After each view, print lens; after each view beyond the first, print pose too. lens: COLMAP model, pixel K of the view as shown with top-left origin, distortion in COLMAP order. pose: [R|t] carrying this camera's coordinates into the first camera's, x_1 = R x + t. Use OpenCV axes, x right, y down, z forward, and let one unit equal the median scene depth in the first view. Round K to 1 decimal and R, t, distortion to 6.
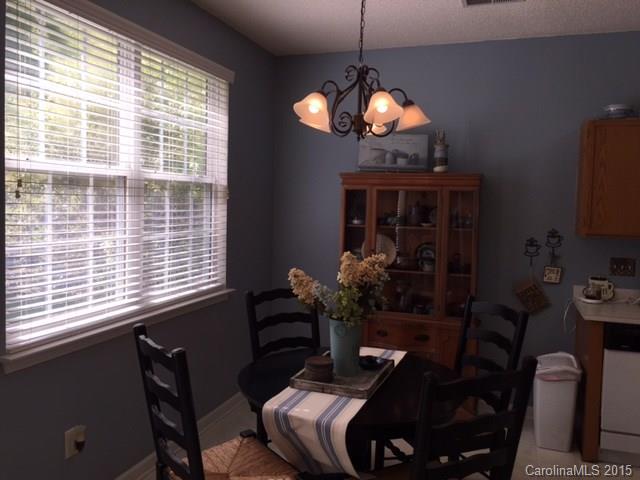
lens RADIAL K [[563.3, 0, 320.0], [0, 563.3, 240.0], [0, 0, 1]] dist [0.060416, -0.000488]
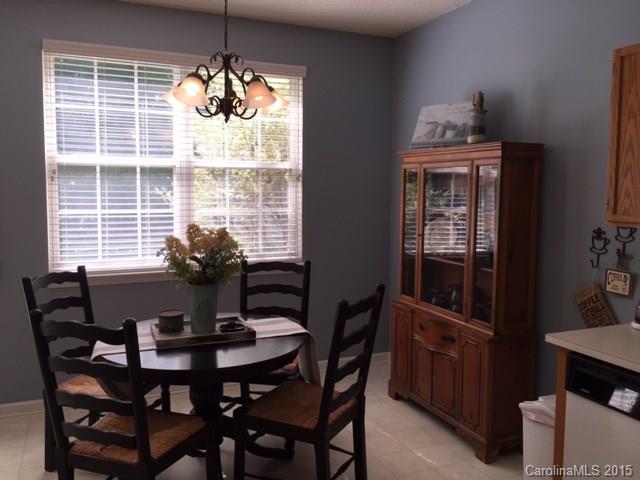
lens RADIAL K [[540.4, 0, 320.0], [0, 540.4, 240.0], [0, 0, 1]] dist [-0.001701, -0.002495]
pose [[0.668872, 0.055917, -0.741271, 0.666427], [-0.046186, 0.998366, 0.033636, 0.004928], [0.741941, 0.011738, 0.670362, 0.309786]]
